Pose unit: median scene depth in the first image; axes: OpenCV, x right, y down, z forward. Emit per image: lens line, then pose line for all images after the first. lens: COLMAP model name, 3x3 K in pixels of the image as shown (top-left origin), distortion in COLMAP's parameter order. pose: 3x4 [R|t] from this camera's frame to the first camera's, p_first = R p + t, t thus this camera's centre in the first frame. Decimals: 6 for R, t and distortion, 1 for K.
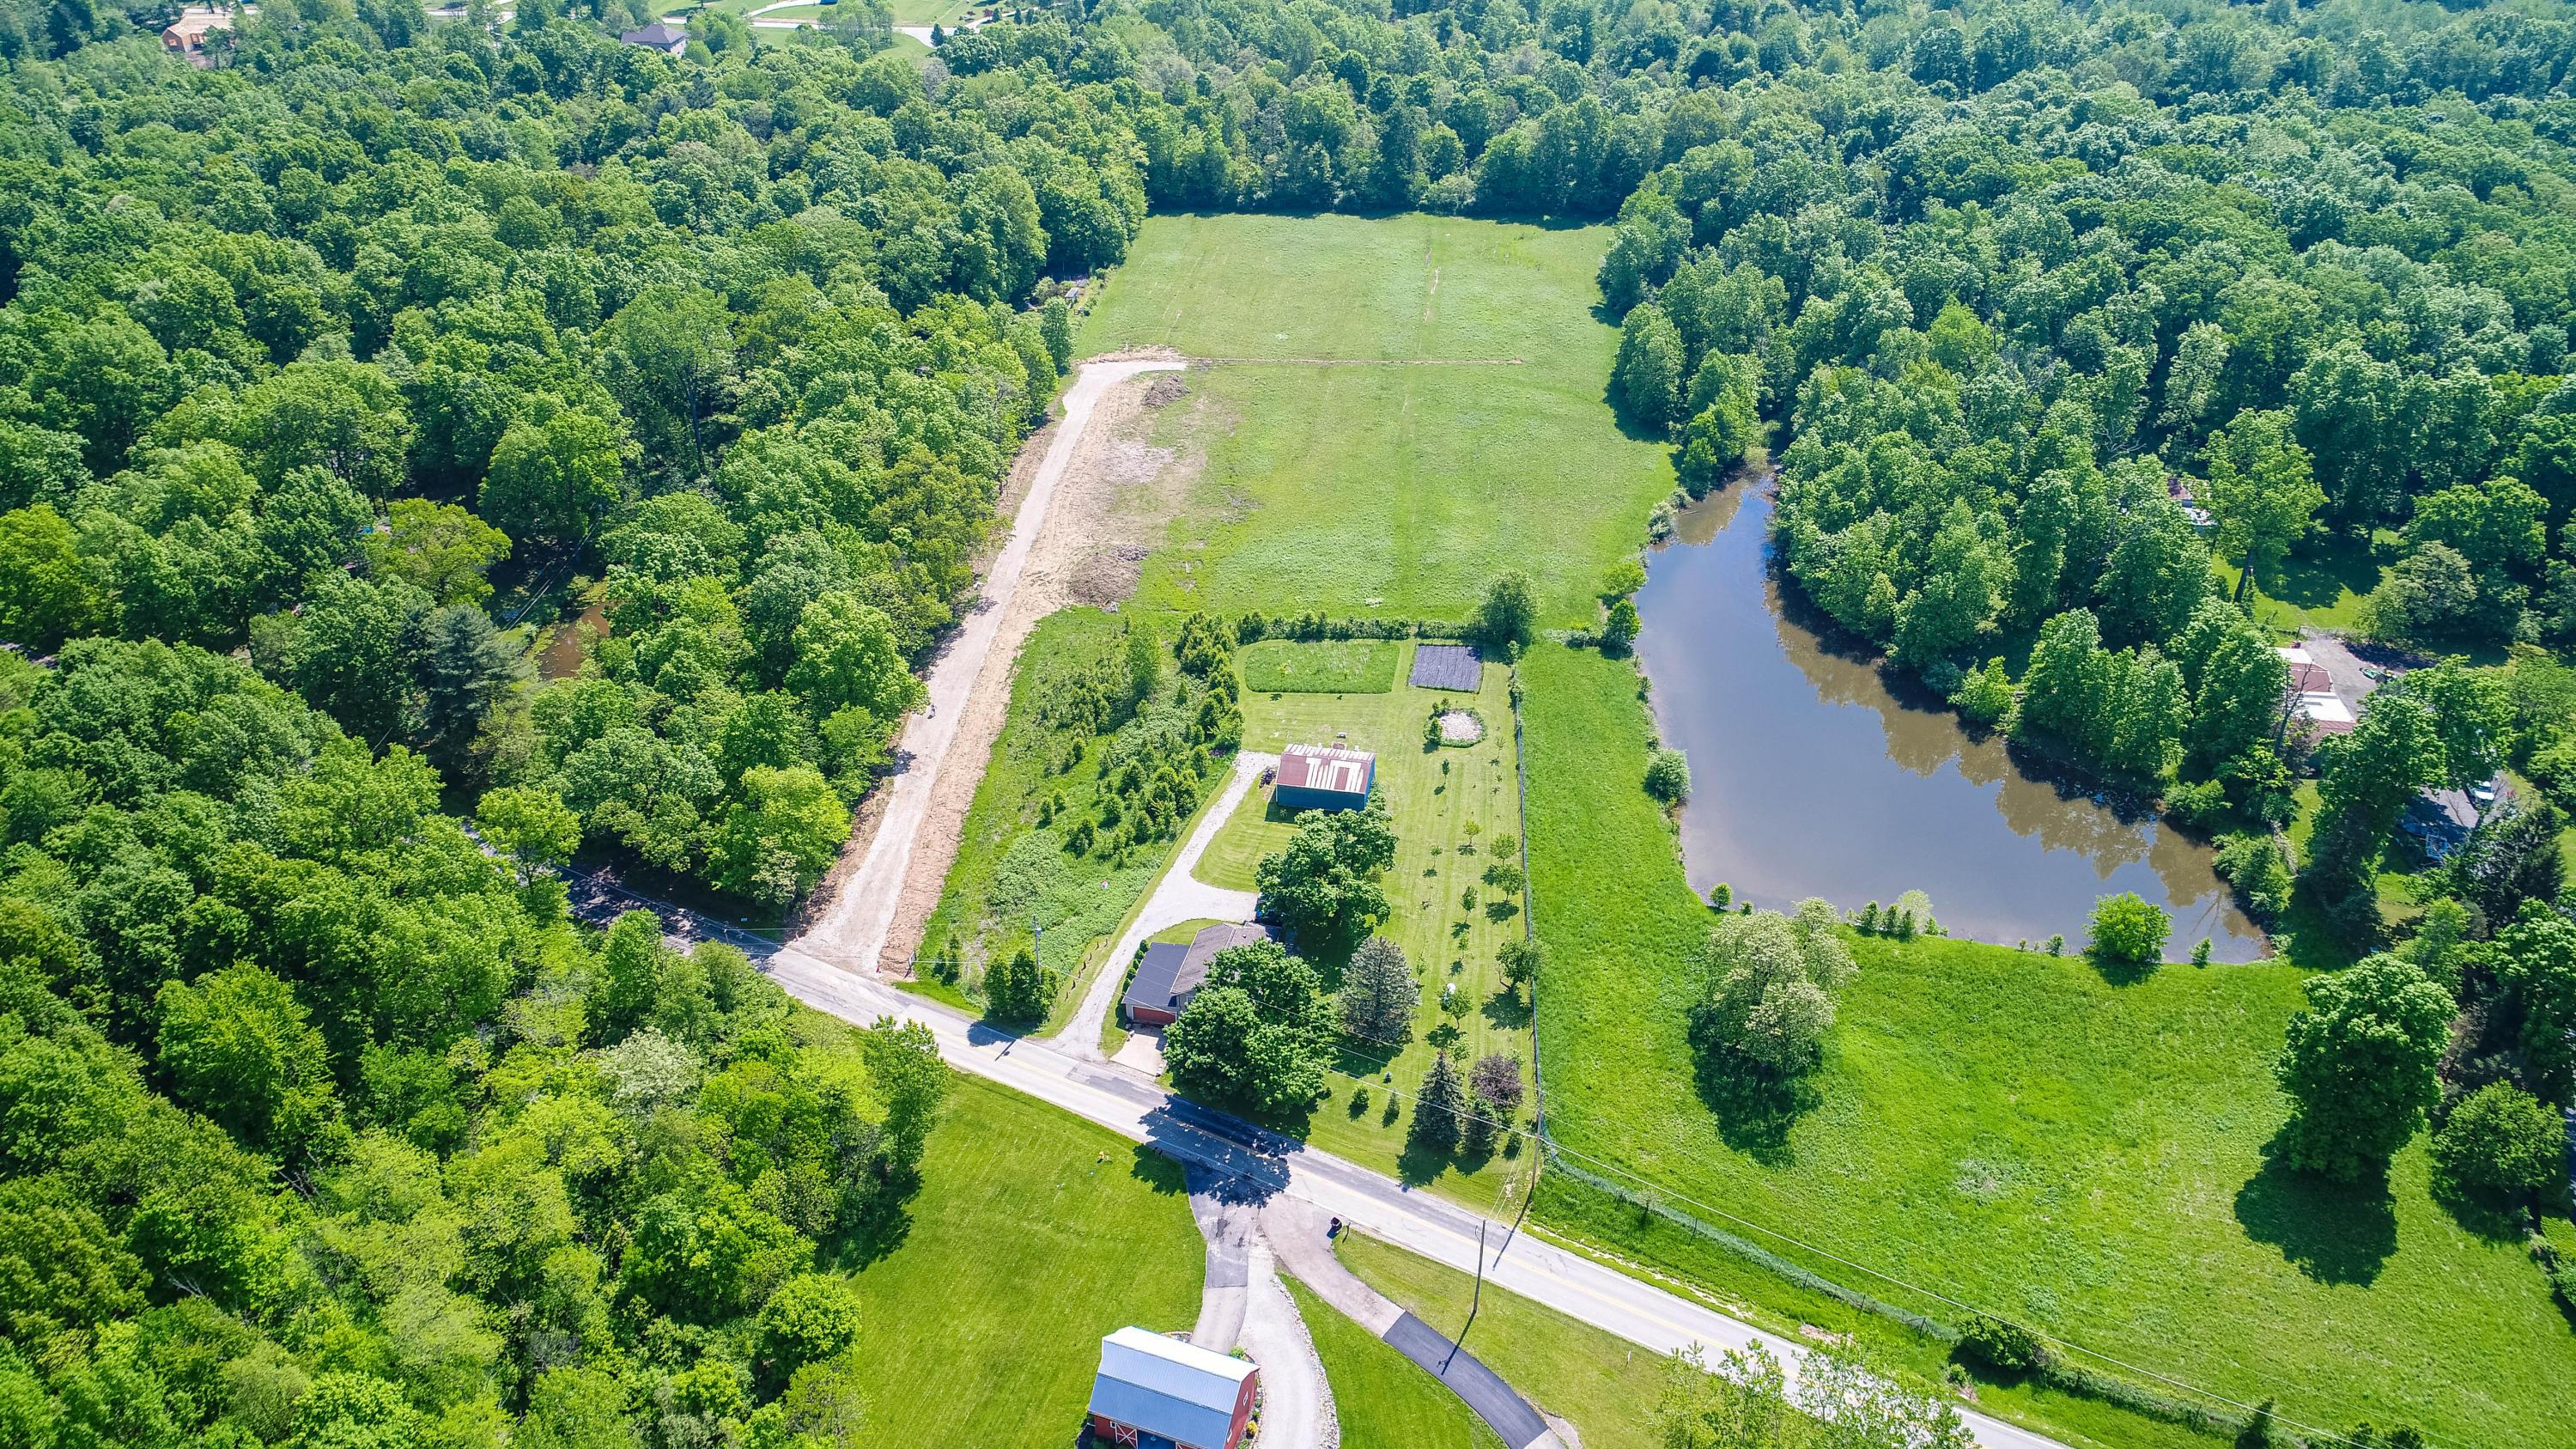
lens RADIAL K [[1739.2, 0, 1286.4], [0, 1739.2, 729.4], [0, 0, 1]] dist [0.002265, 0.002374]
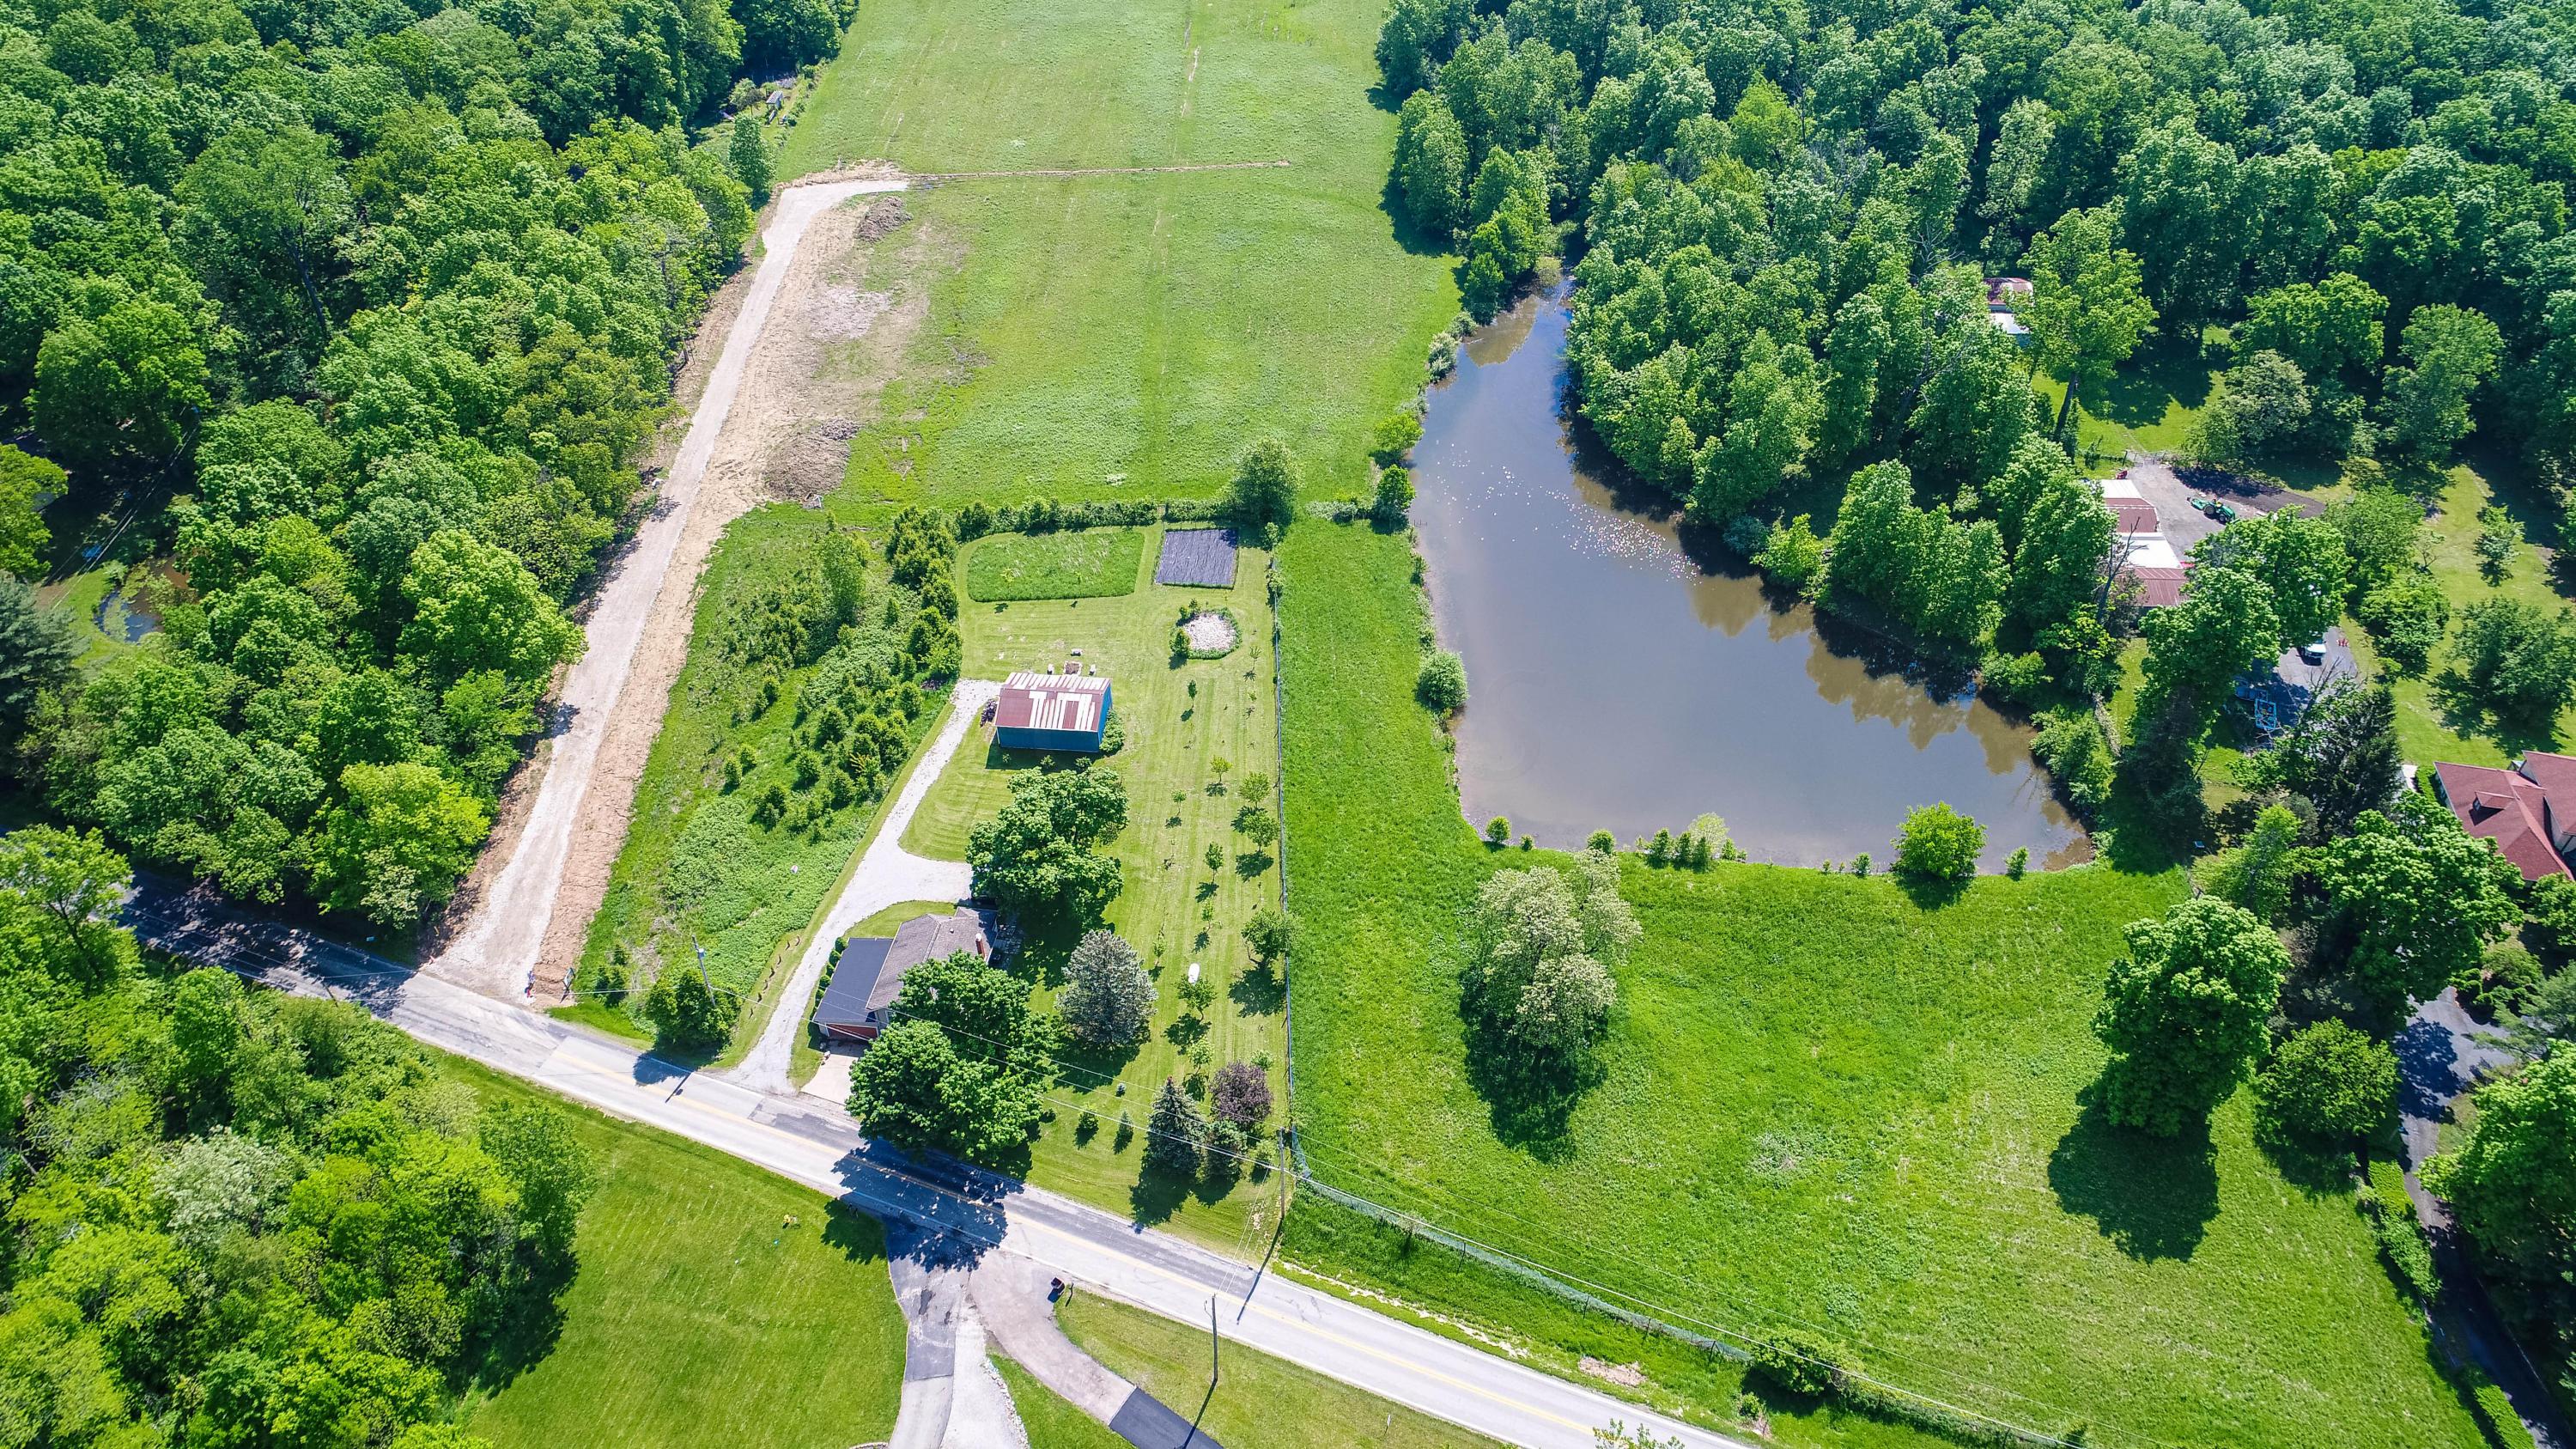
lens RADIAL K [[1739.2, 0, 1286.4], [0, 1739.2, 729.4], [0, 0, 1]] dist [0.002265, 0.002374]
pose [[0.994890, -0.069364, 0.073370, 0.056487], [0.058113, 0.987621, 0.145694, -0.064113], [-0.082568, -0.140686, 0.986605, 0.097293]]
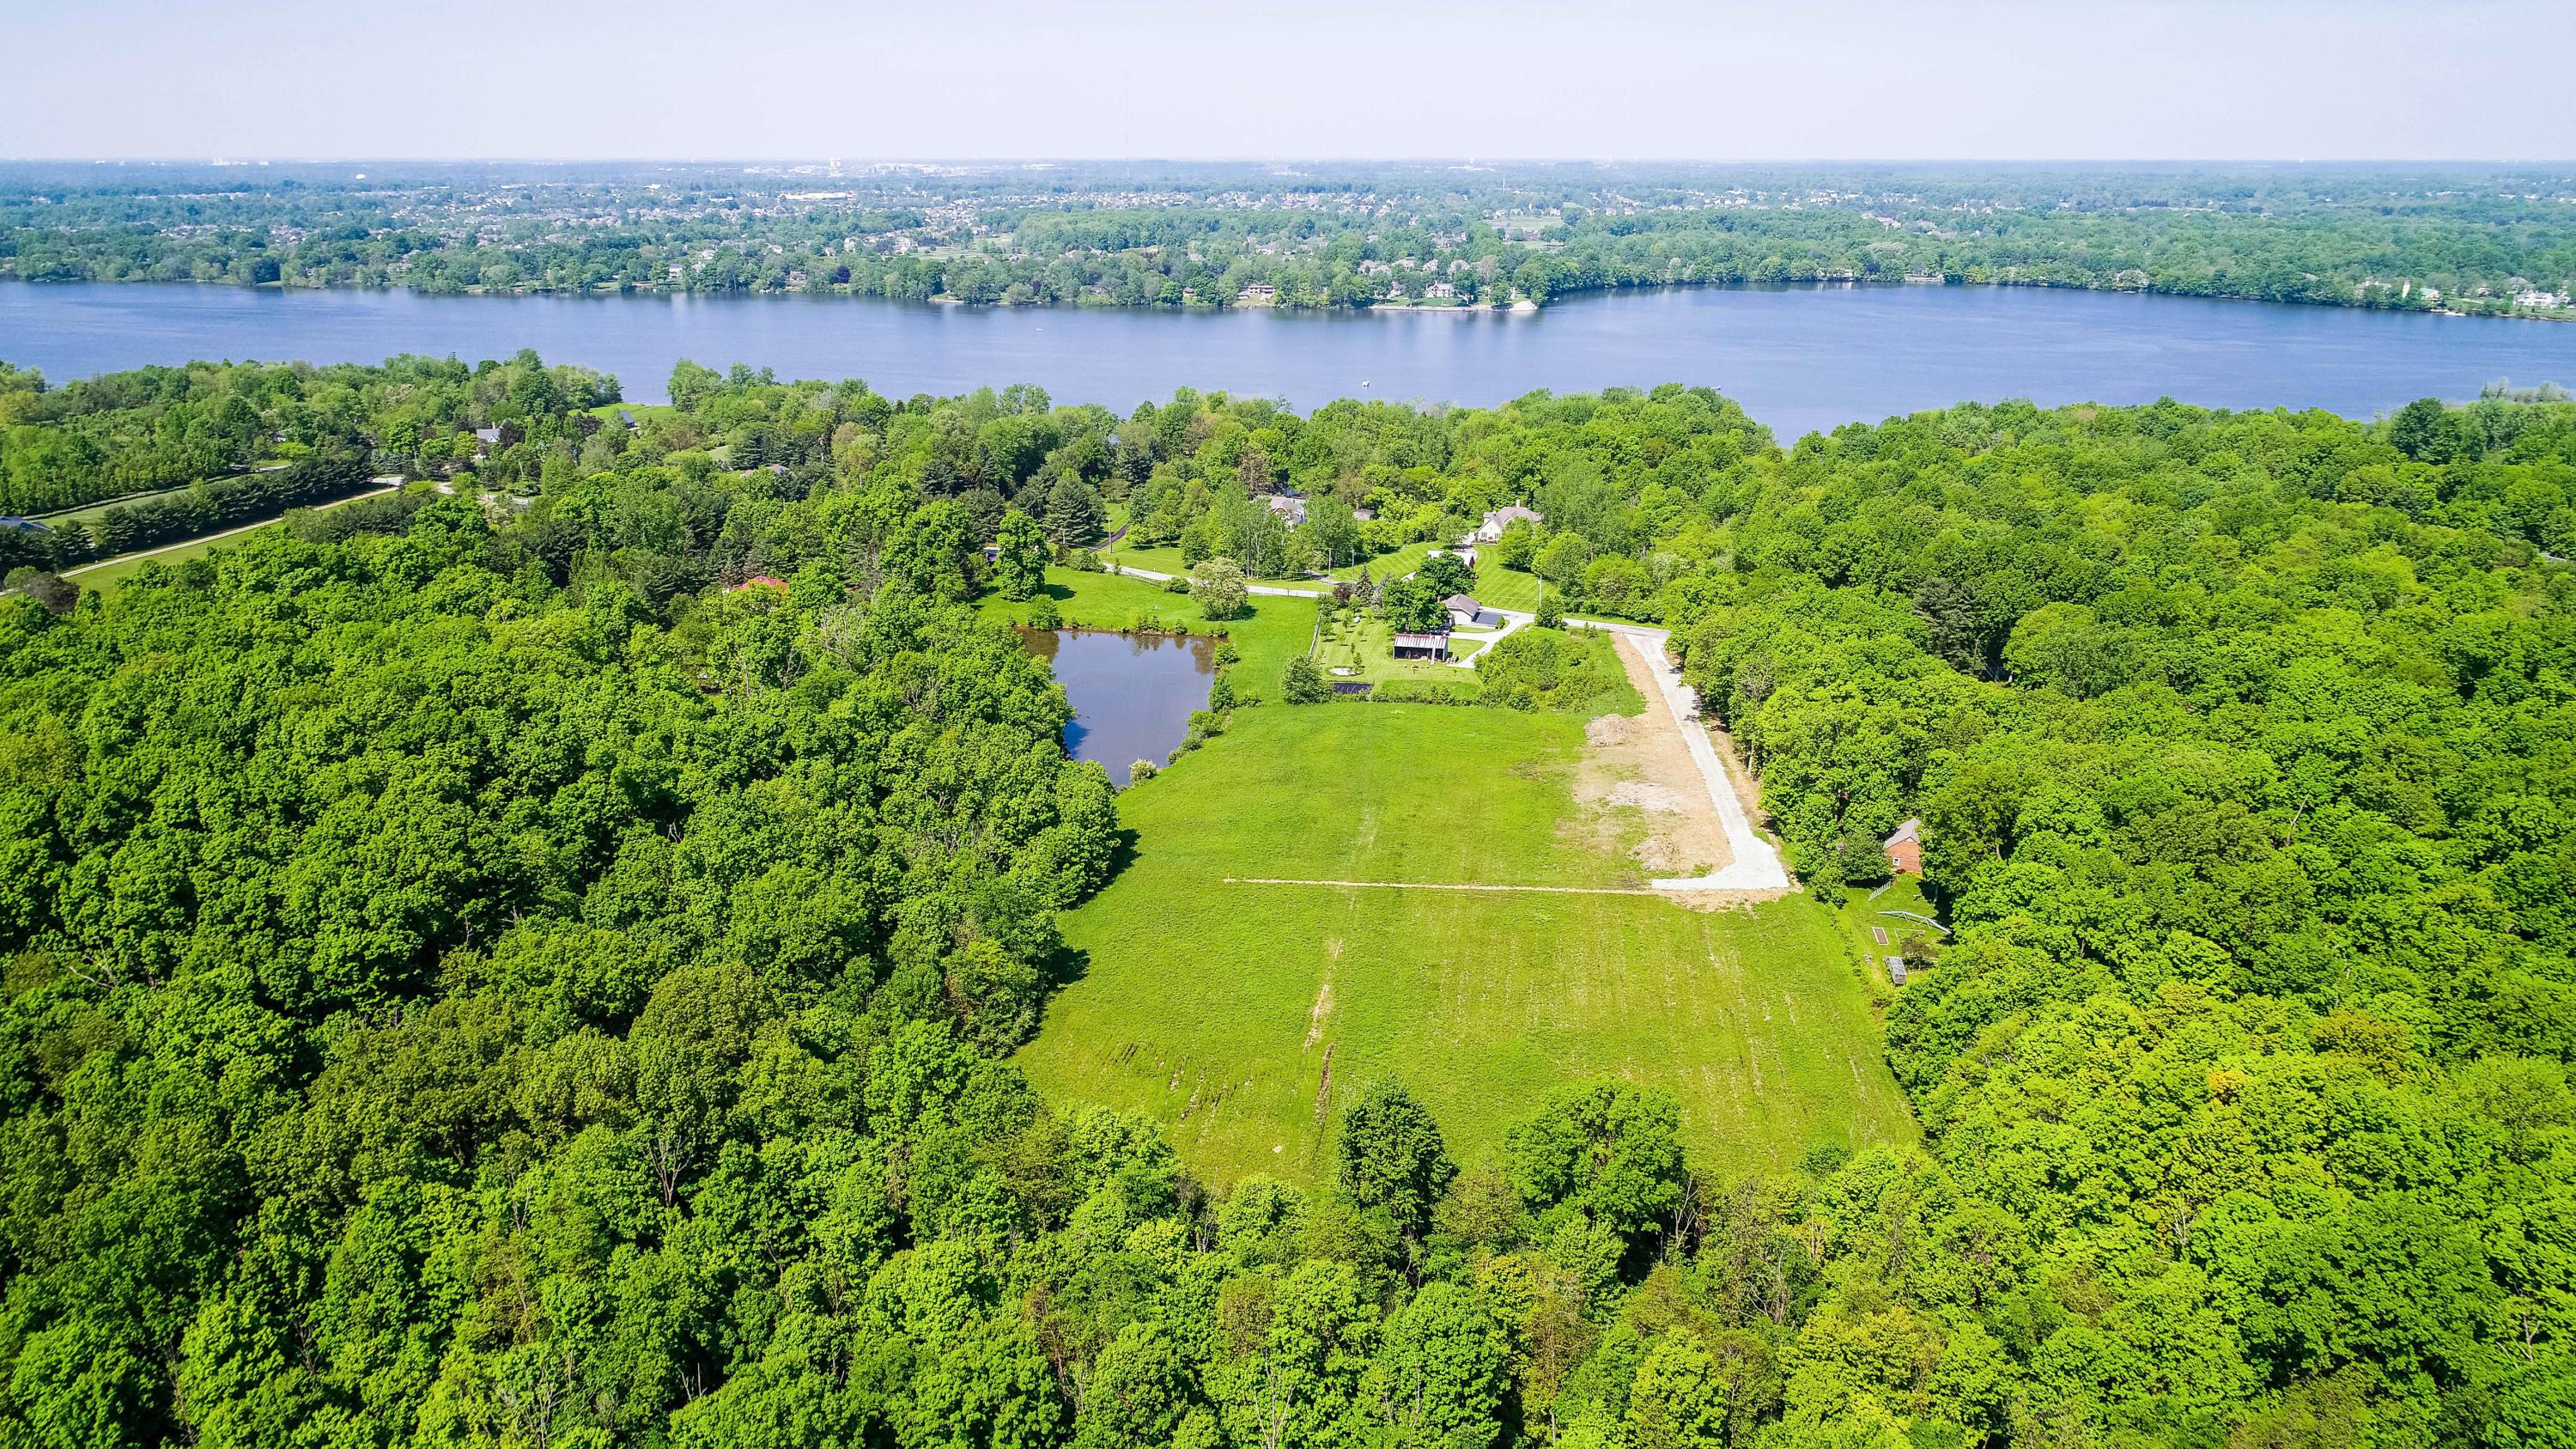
lens RADIAL K [[1735.1, 0, 1288.3], [0, 1735.1, 733.8], [0, 0, 1]] dist [0.003912, 0.000321]
pose [[-0.999996, -0.000249, -0.002961, 0.125829], [-0.002473, 0.622192, 0.782861, -0.997885], [0.001647, 0.782865, -0.622190, 1.659540]]
